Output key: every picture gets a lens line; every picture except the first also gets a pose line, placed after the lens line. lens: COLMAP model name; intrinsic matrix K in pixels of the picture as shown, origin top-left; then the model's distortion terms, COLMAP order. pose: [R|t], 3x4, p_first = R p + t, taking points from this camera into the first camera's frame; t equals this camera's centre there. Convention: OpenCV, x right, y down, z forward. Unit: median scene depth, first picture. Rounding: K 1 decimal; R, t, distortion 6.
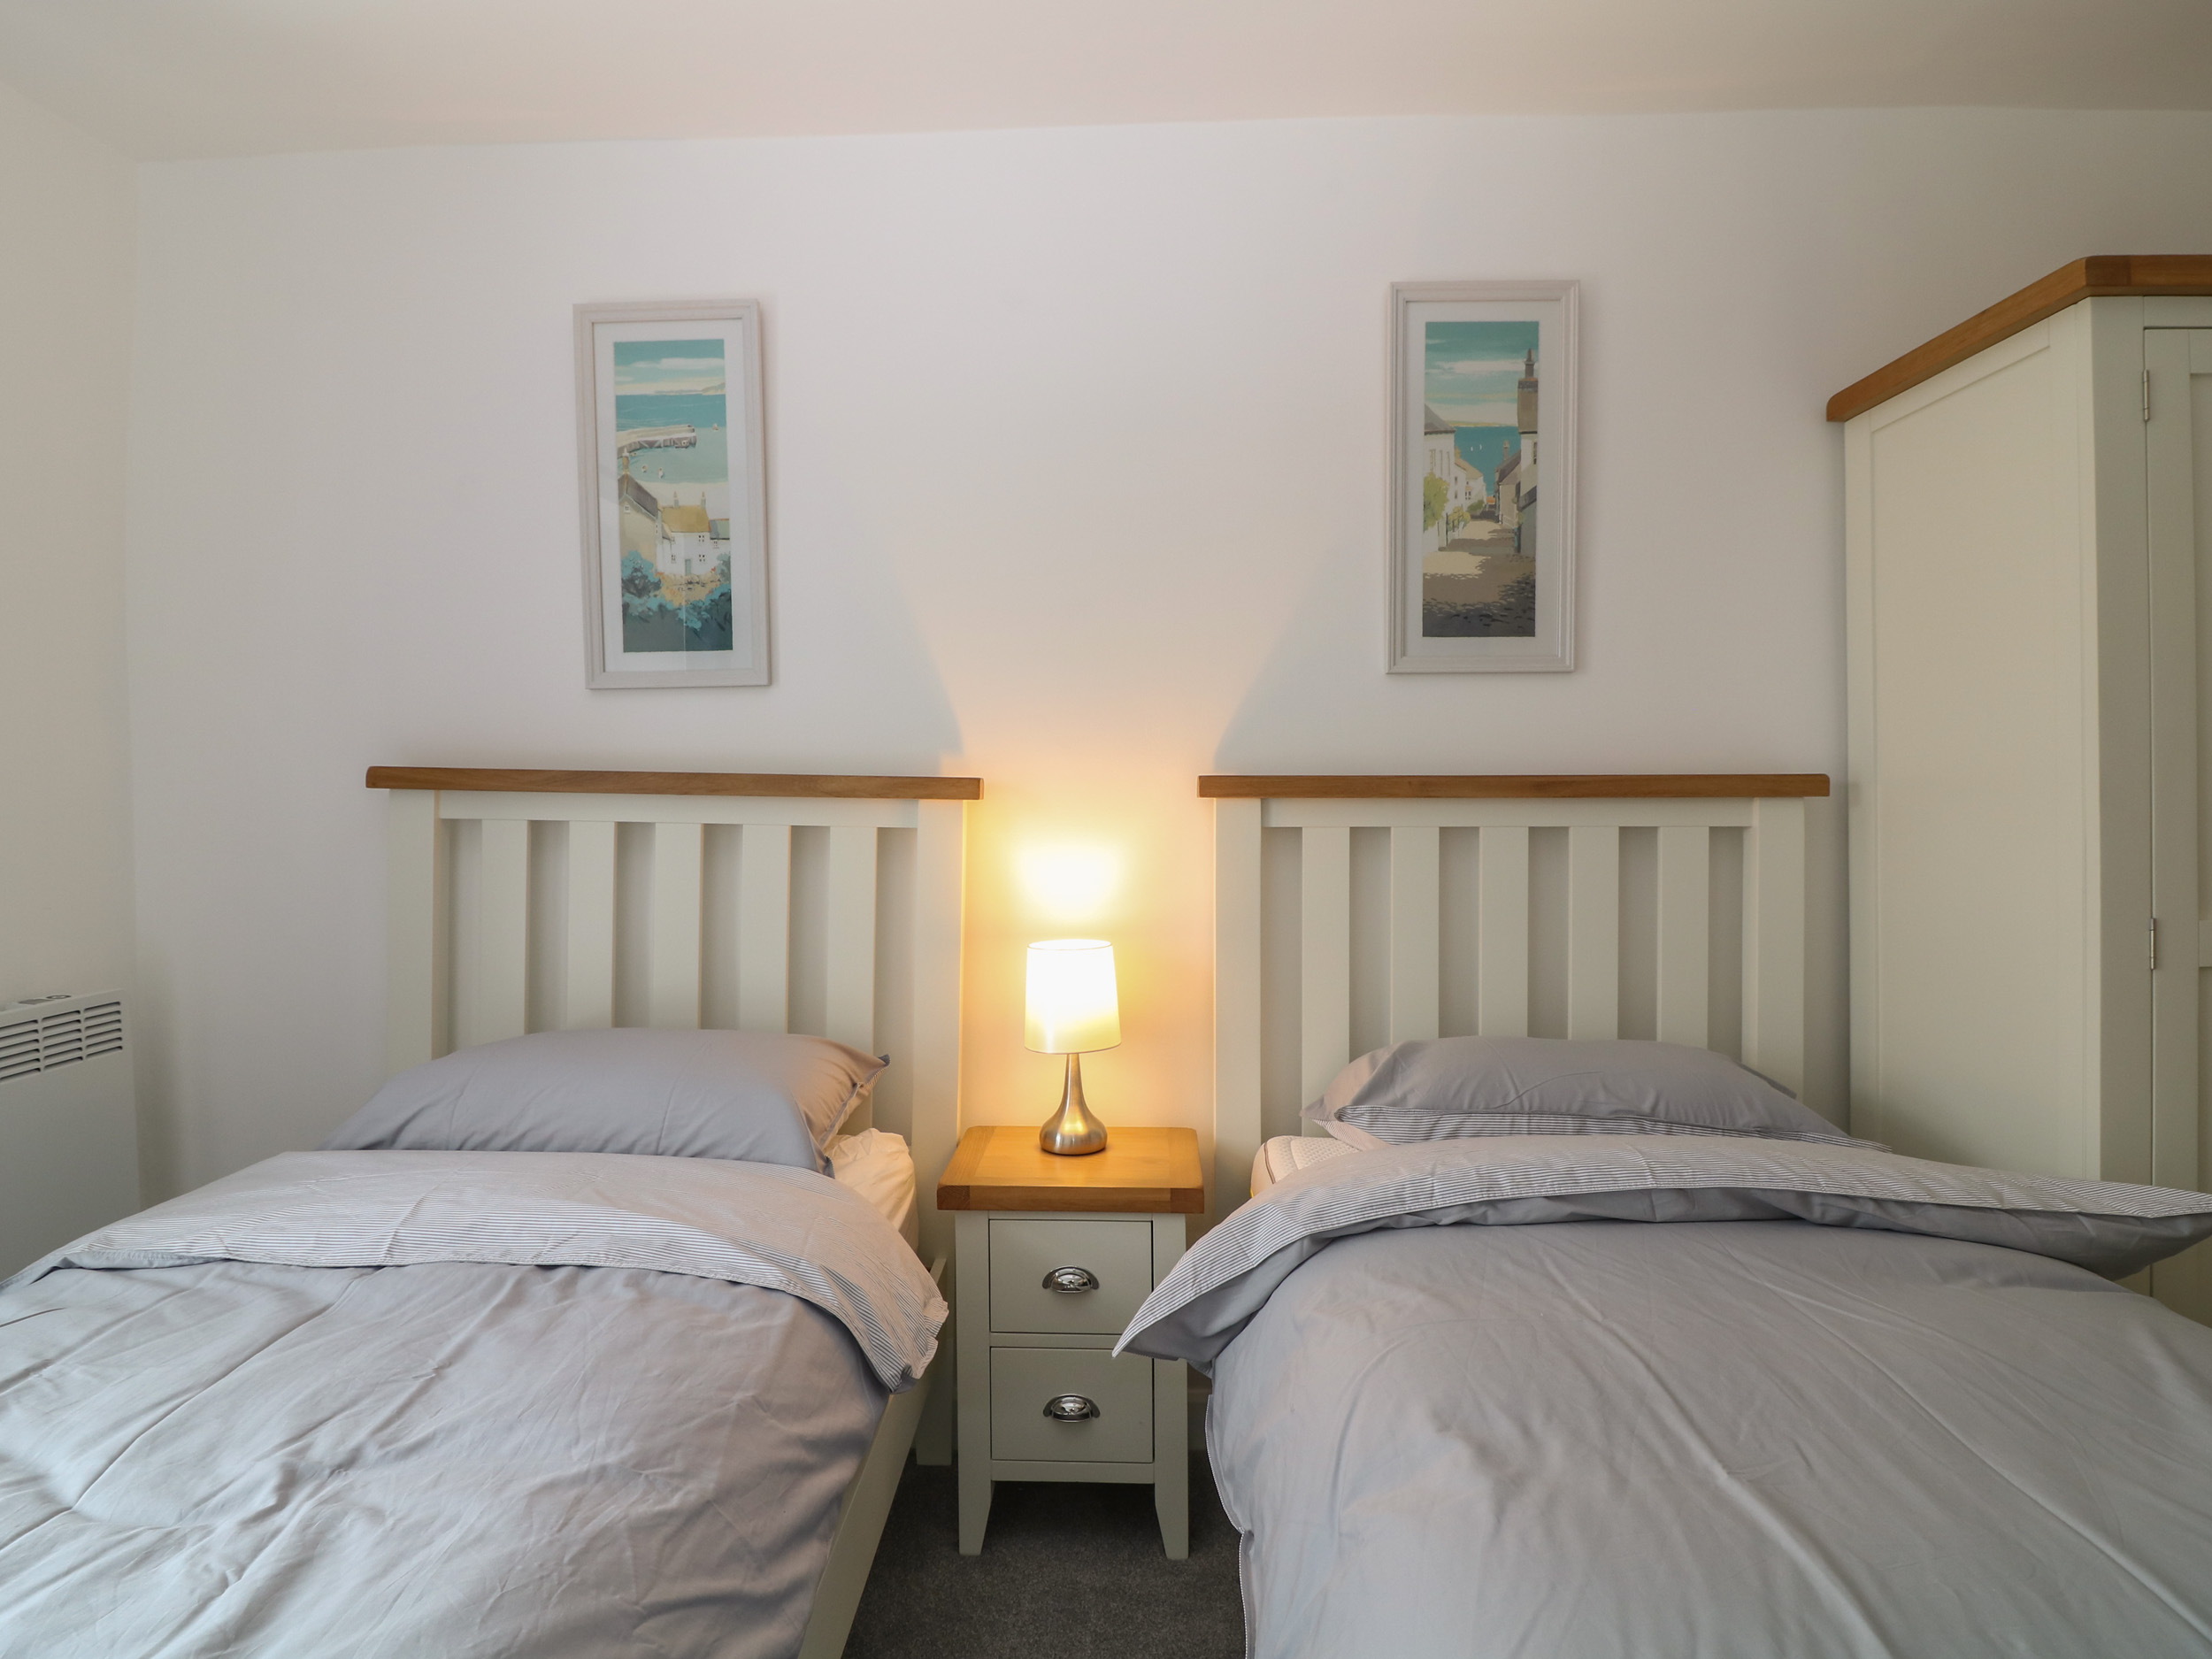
lens RADIAL K [[1170.3, 0, 1113.6], [0, 1170.3, 818.1], [0, 0, 1]] dist [-0.005129, -0.004092]
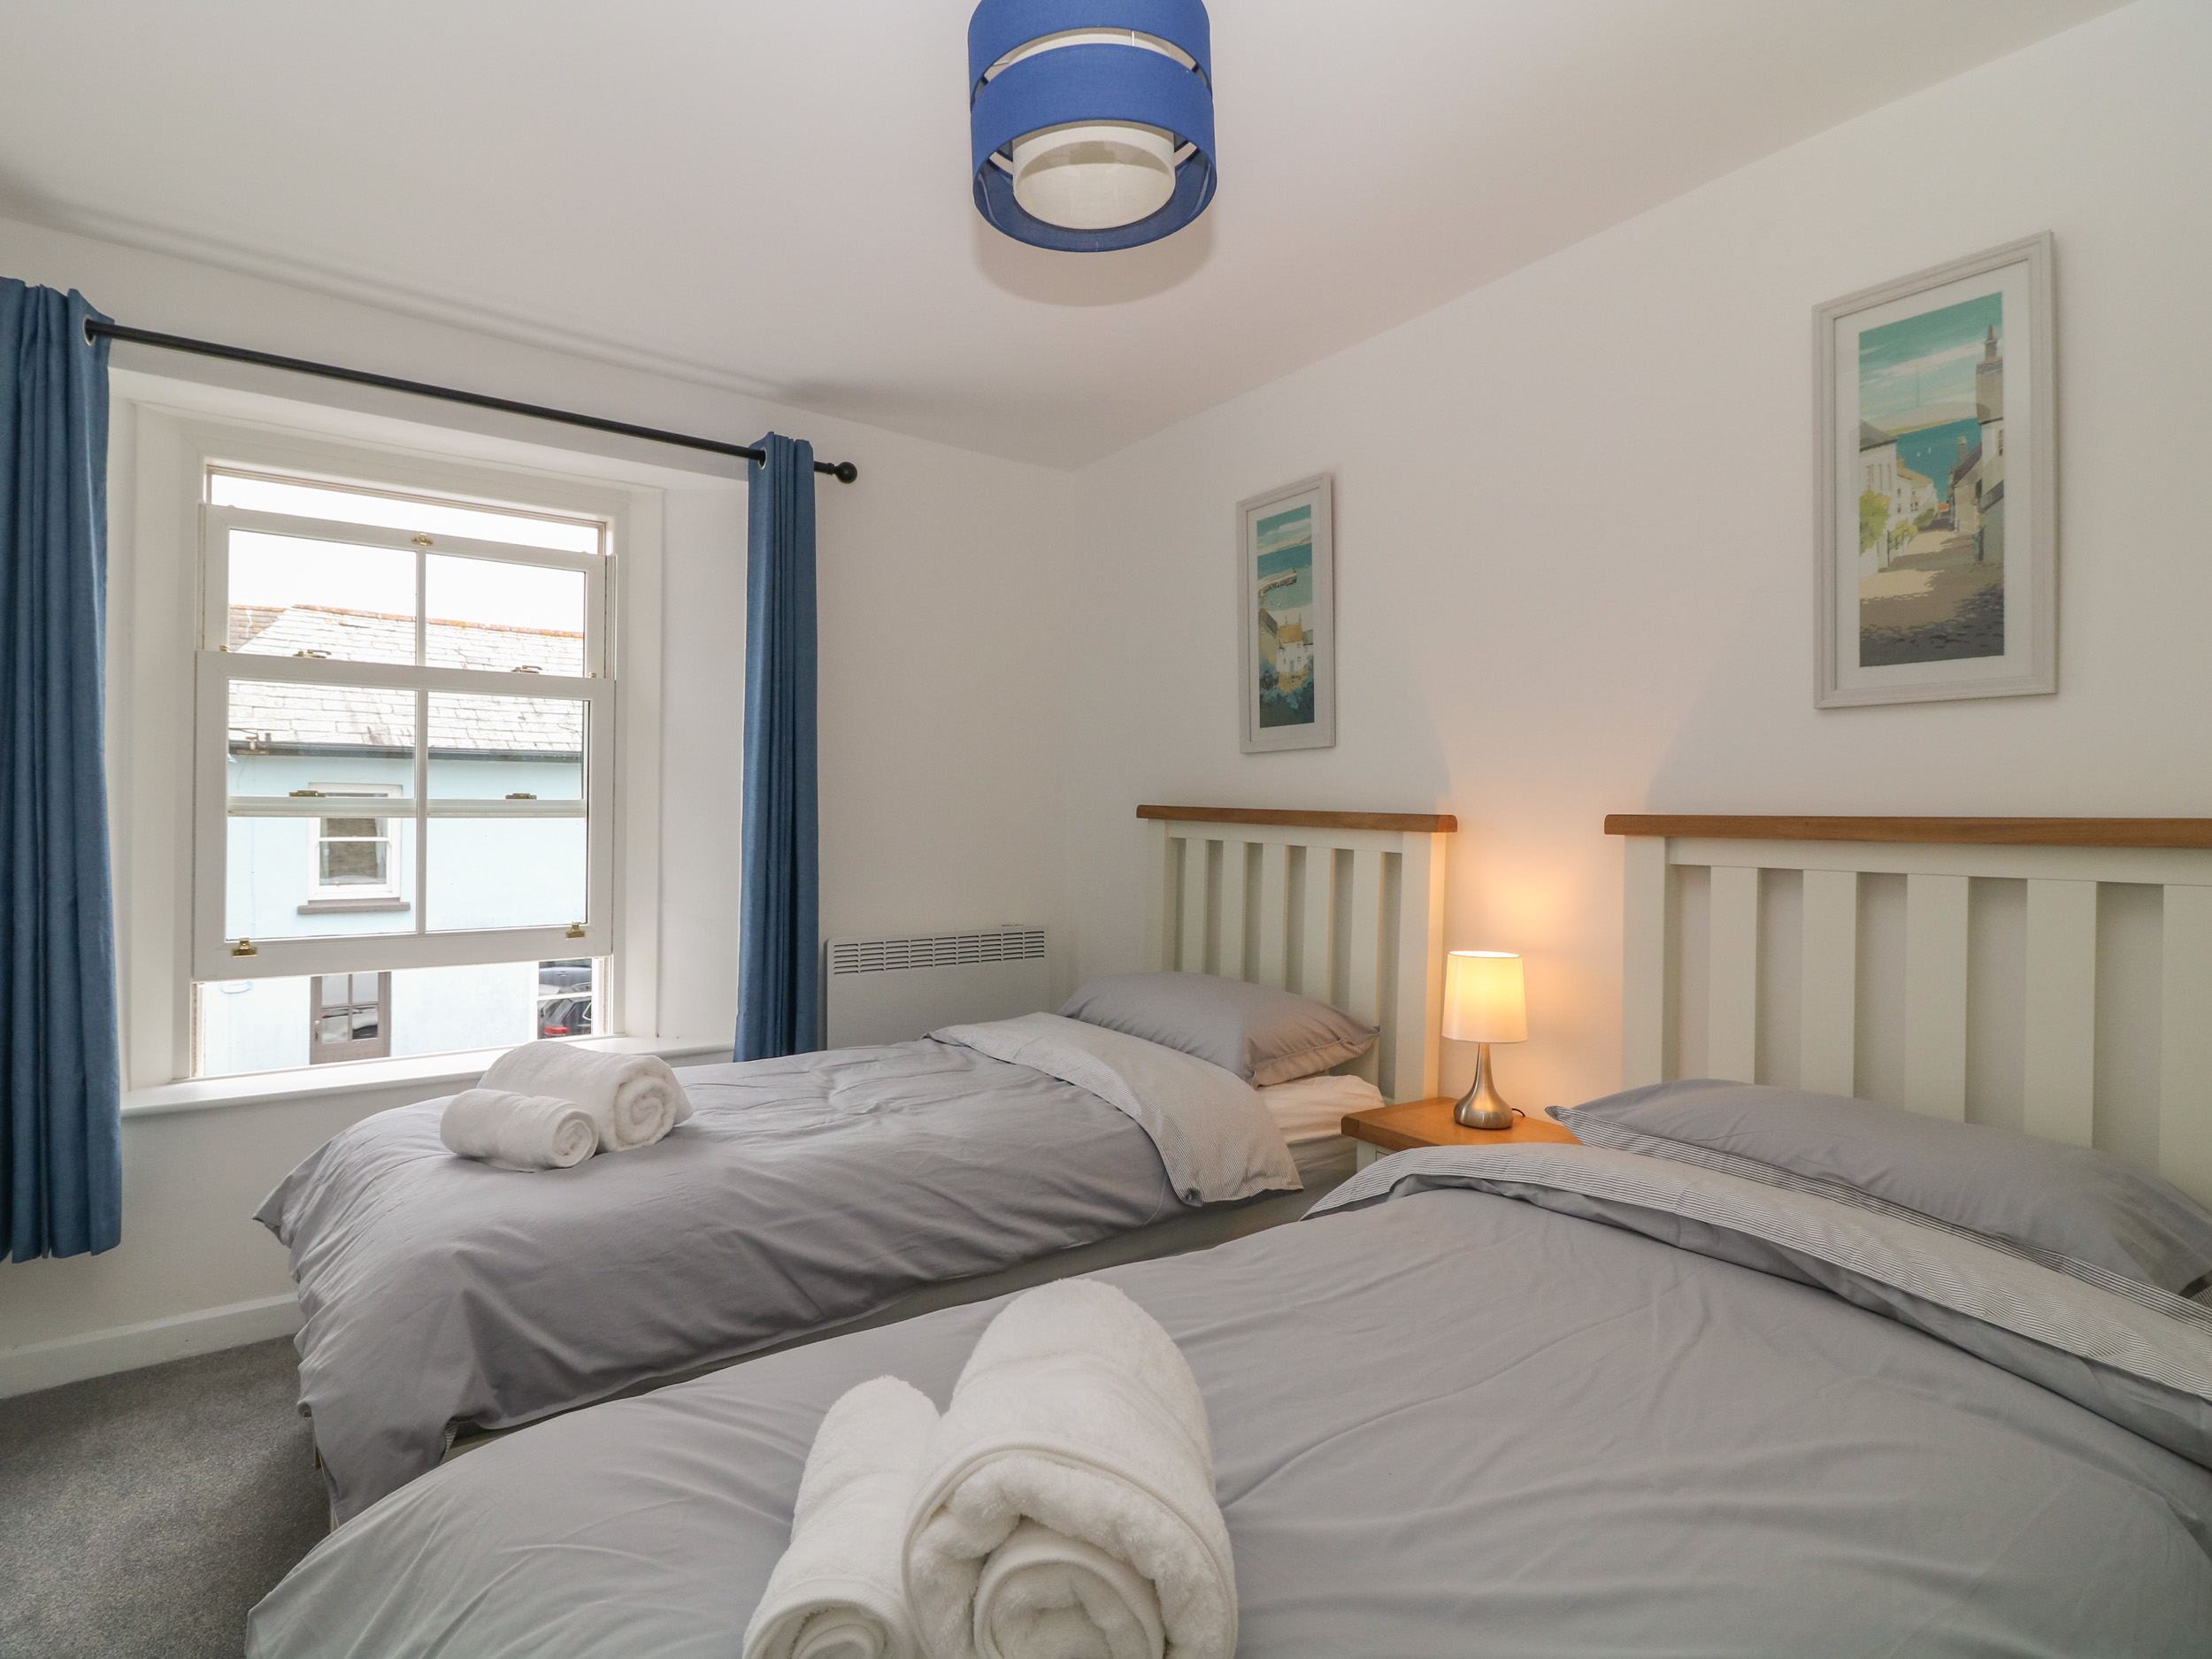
lens RADIAL K [[1170.3, 0, 1113.6], [0, 1170.3, 818.1], [0, 0, 1]] dist [-0.005129, -0.004092]
pose [[0.594635, 0.010307, -0.803930, 0.666134], [-0.033789, 0.999355, -0.012181, -0.004004], [0.803285, 0.034407, 0.594600, -0.022950]]
